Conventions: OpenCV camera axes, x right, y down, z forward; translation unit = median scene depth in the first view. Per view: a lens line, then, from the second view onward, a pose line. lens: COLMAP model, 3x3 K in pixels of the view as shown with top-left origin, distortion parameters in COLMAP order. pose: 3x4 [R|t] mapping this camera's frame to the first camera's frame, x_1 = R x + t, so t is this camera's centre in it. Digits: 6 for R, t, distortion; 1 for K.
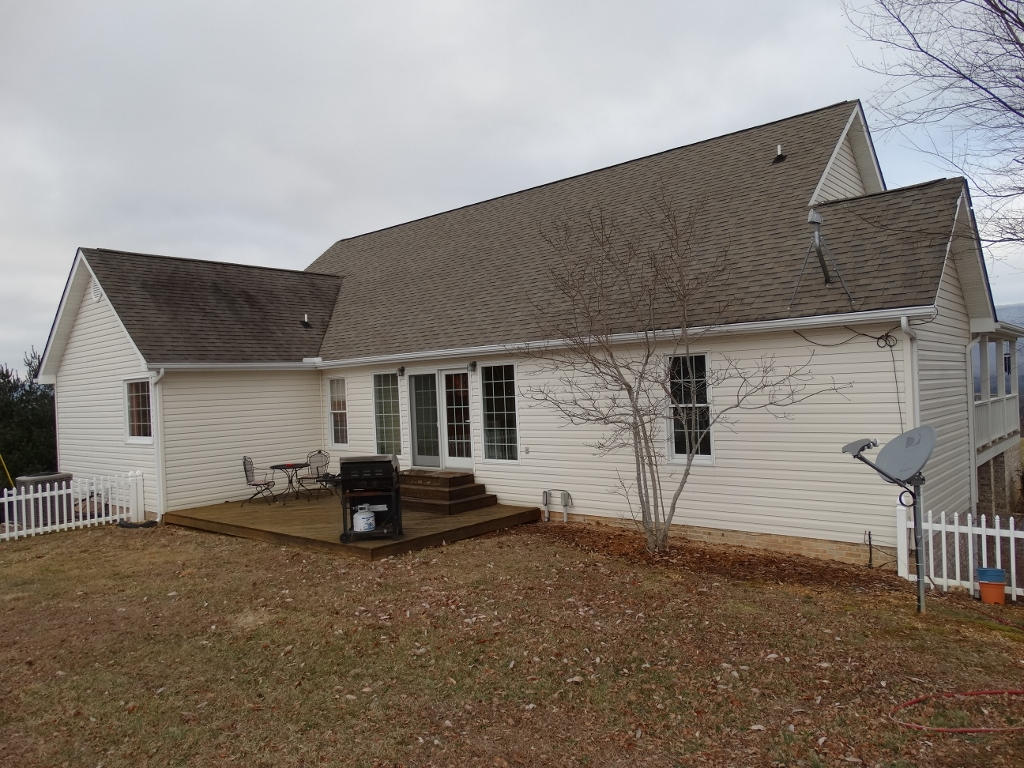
lens RADIAL K [[740.0, 0, 508.0], [0, 740.0, 389.0], [0, 0, 1]] dist [0.015768, -0.000369]
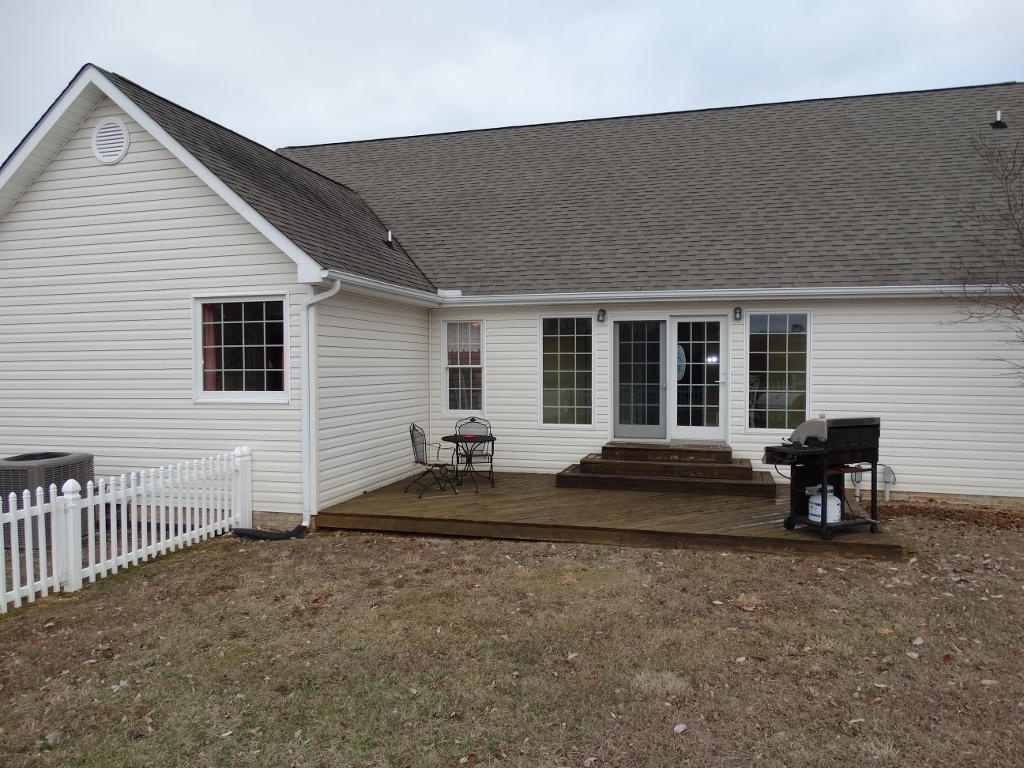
lens RADIAL K [[740.0, 0, 512.7], [0, 740.0, 380.7], [0, 0, 1]] dist [0.015768, -0.000369]
pose [[0.894684, 0.032707, 0.445500, -0.577114], [-0.038299, 0.999260, 0.003553, 0.045485], [-0.445054, -0.020241, 0.895275, 0.354091]]
